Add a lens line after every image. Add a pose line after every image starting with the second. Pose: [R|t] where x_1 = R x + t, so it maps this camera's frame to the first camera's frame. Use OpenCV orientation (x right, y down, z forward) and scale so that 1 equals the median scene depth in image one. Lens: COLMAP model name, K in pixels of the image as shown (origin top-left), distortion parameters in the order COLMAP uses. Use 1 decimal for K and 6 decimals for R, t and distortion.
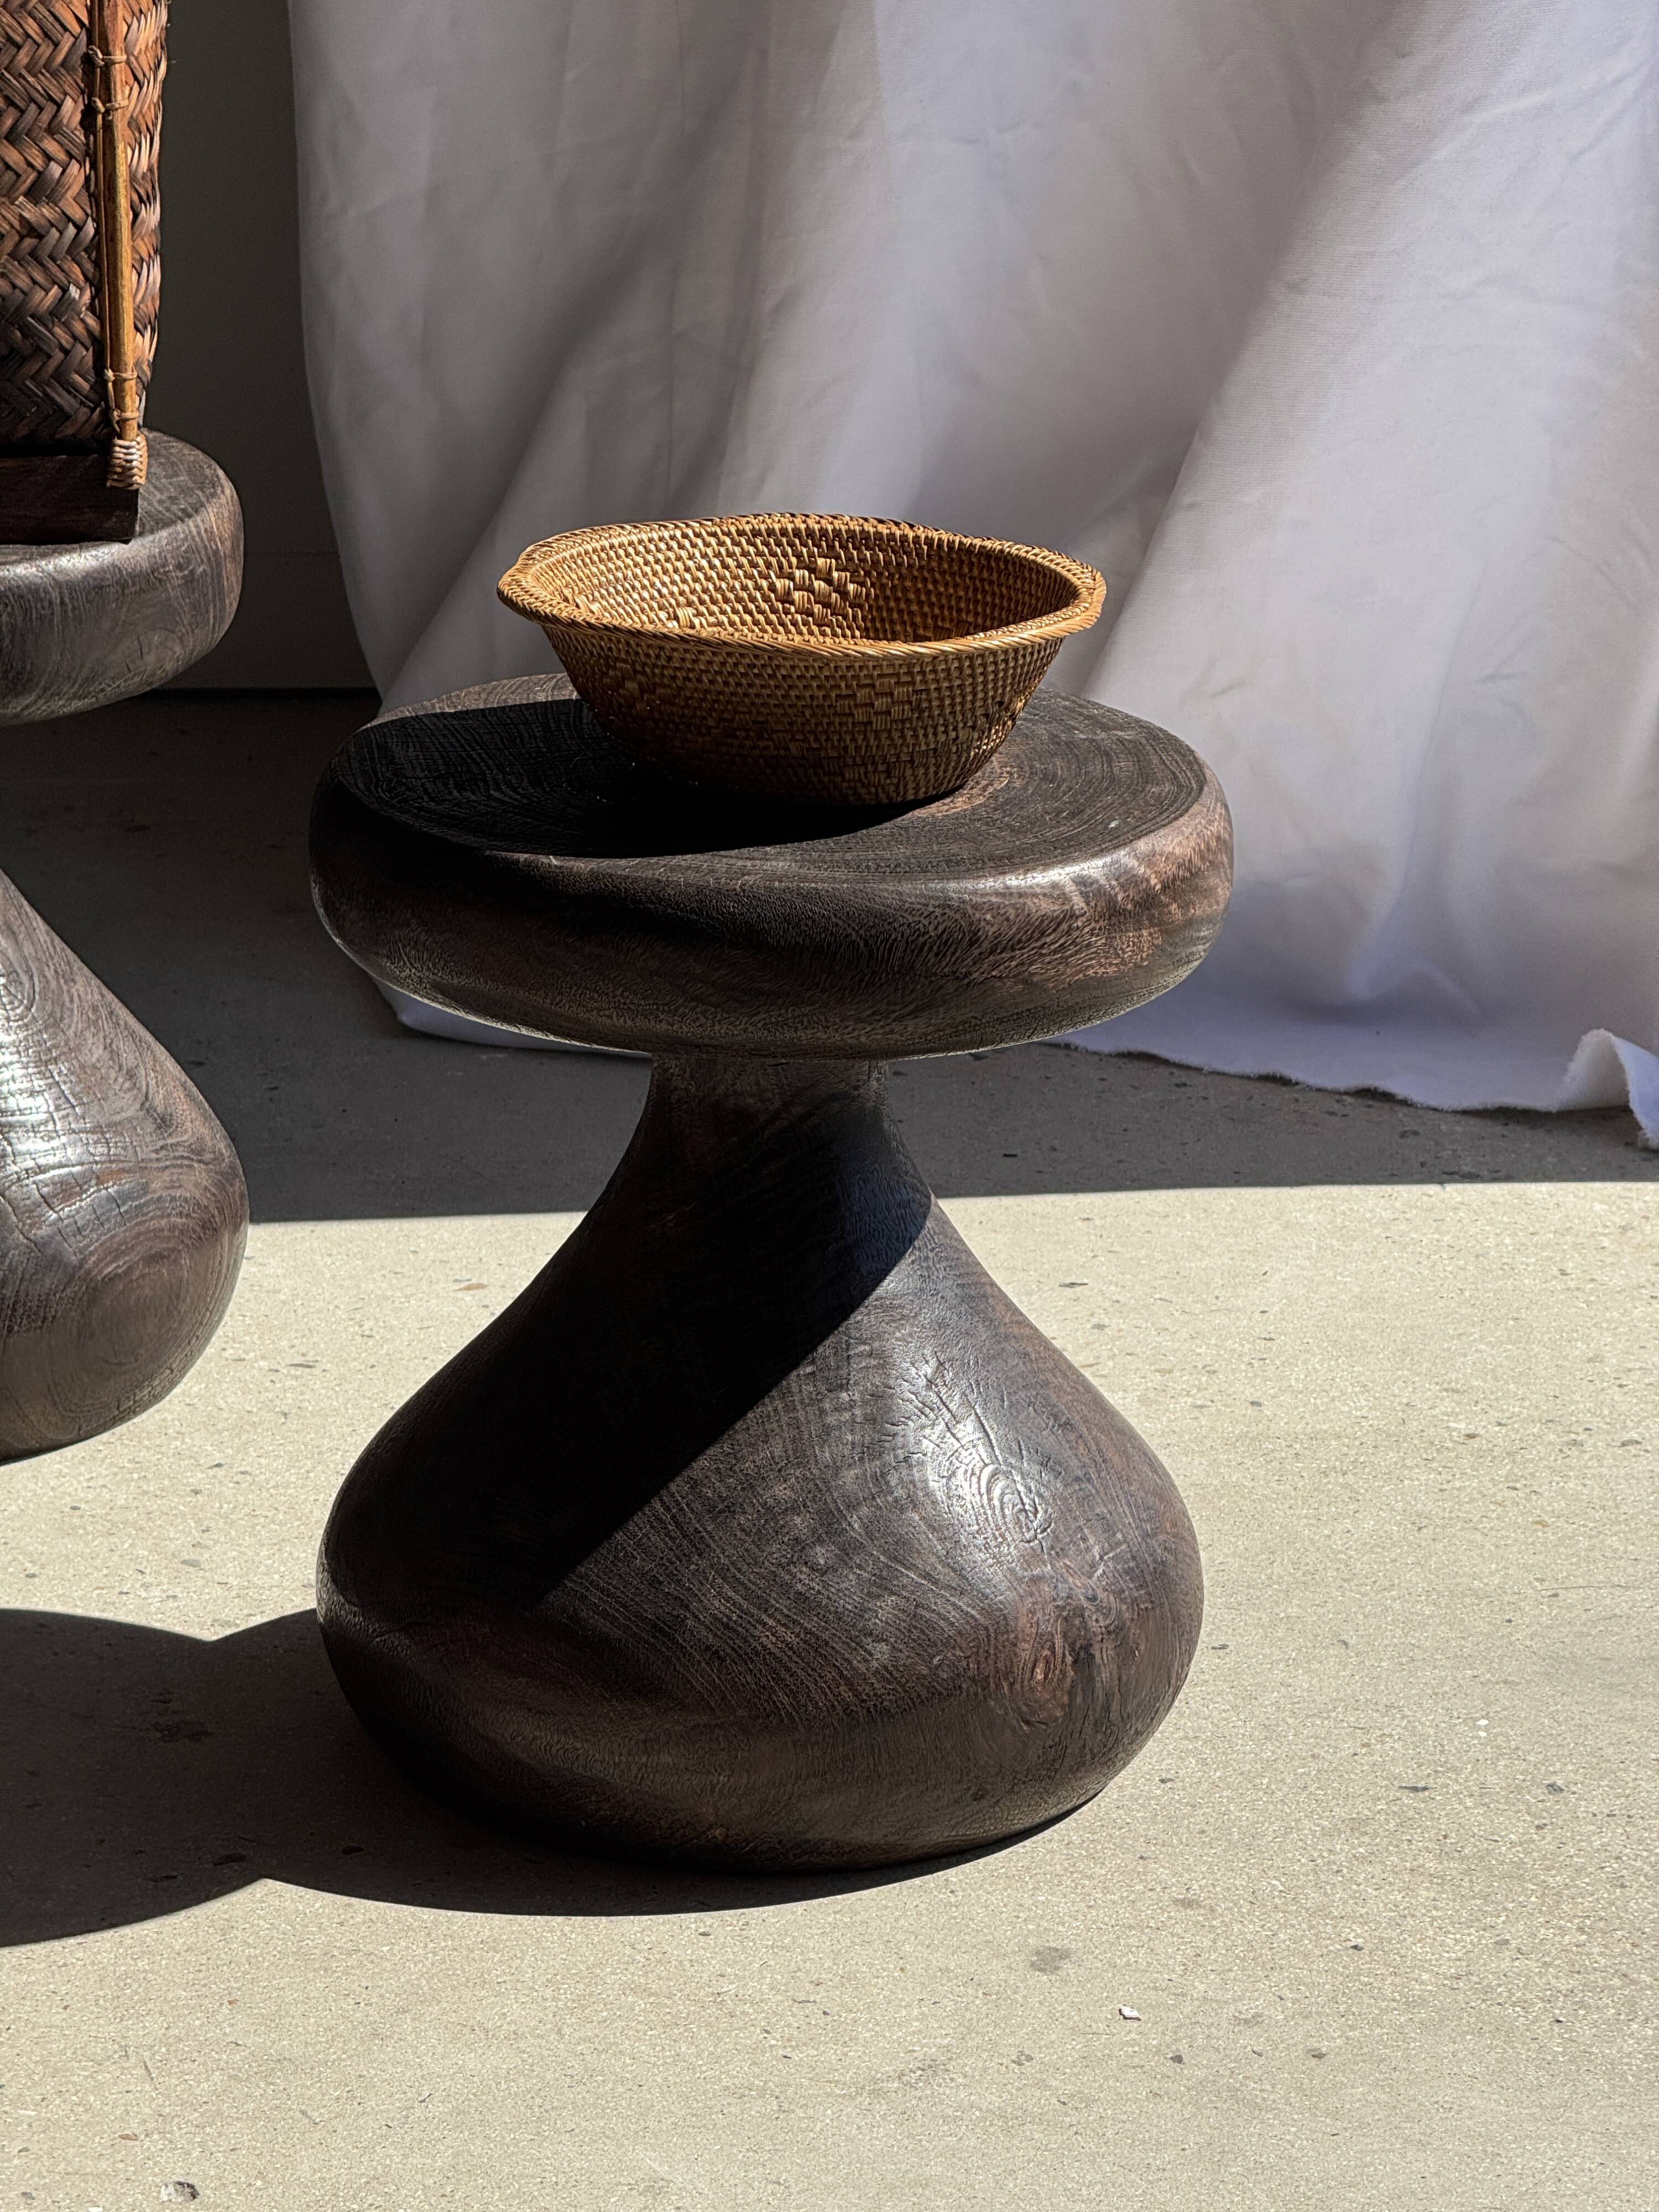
lens RADIAL K [[7703.0, 0, 870.9], [0, 7703.0, 1155.7], [0, 0, 1]] dist [0.213989, 0.546533]
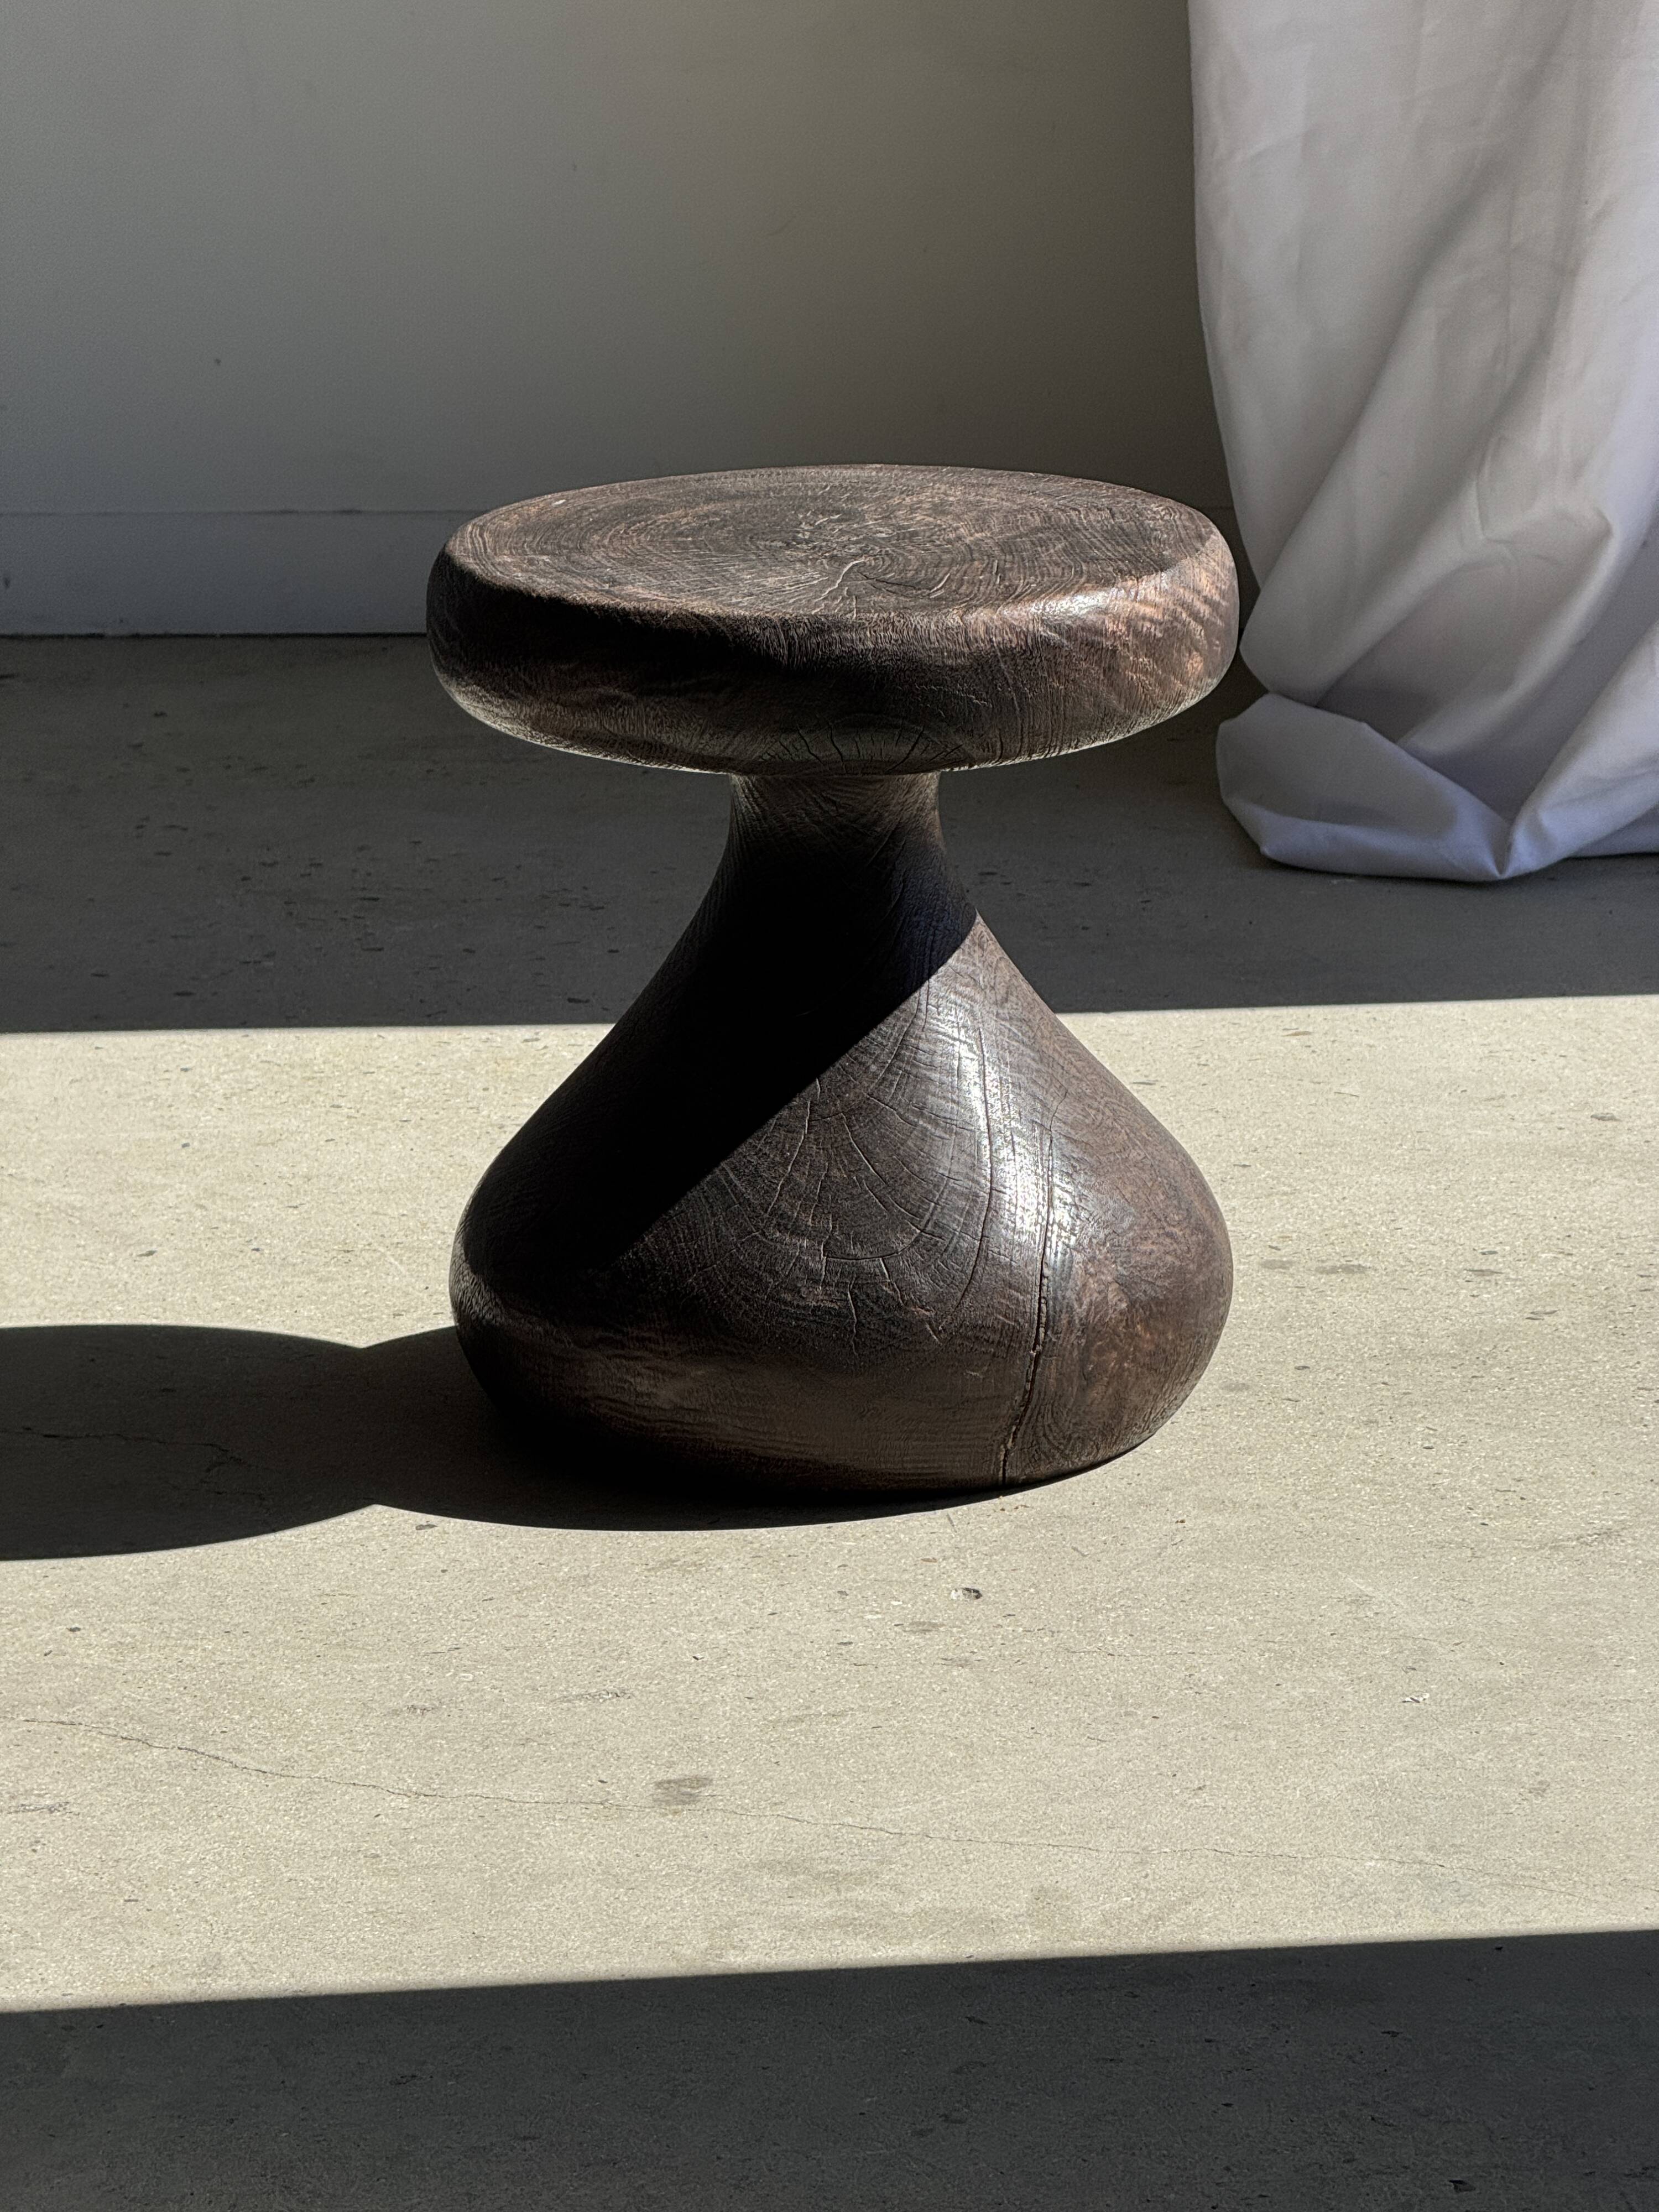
lens RADIAL K [[7677.0, 0, 924.2], [0, 7677.0, 1161.6], [0, 0, 1]] dist [0.307458, -1.183140]
pose [[0.990269, 0.007989, -0.138936, 0.062314], [-0.014987, 0.998667, -0.049400, 0.111225], [0.138356, 0.051002, 0.989069, -0.168844]]
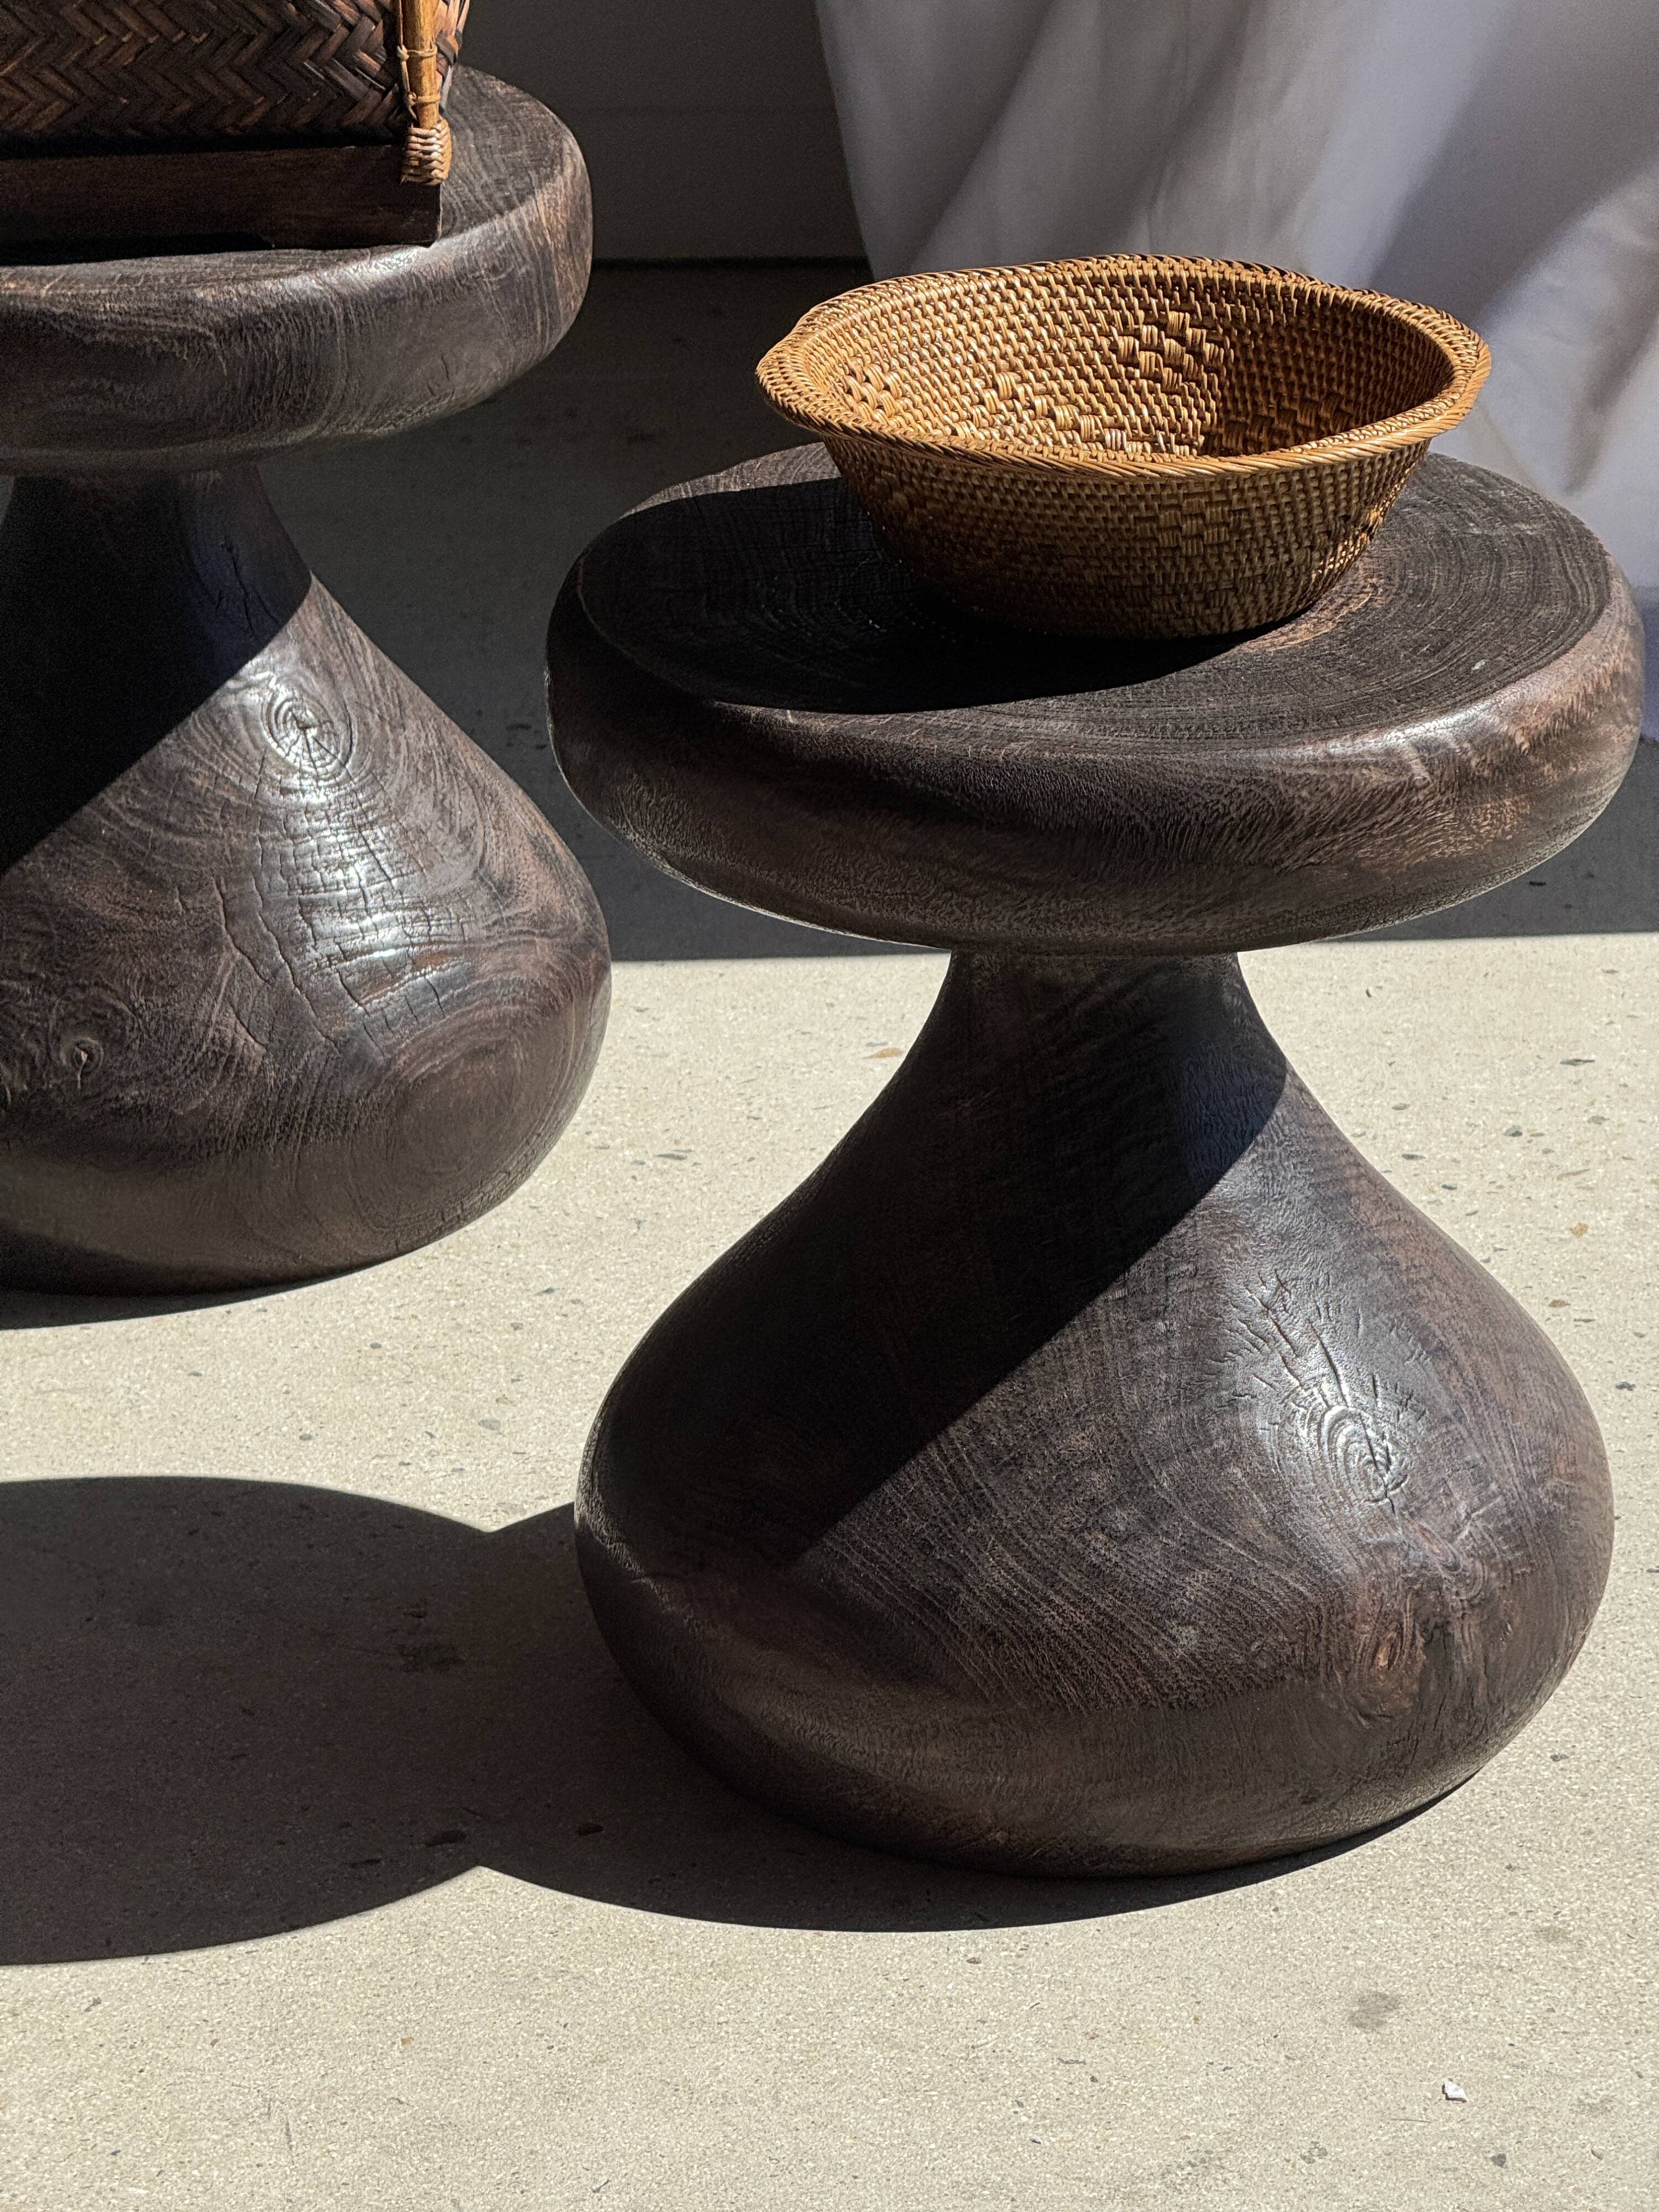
lens RADIAL K [[7831.8, 0, 769.7], [0, 7831.8, 1173.8], [0, 0, 1]] dist [0.152204, 2.204406]
pose [[0.989387, 0.024408, -0.143240, 0.074897], [-0.010266, 0.995069, 0.098649, -0.068031], [0.144942, -0.096132, 0.984759, 0.142872]]
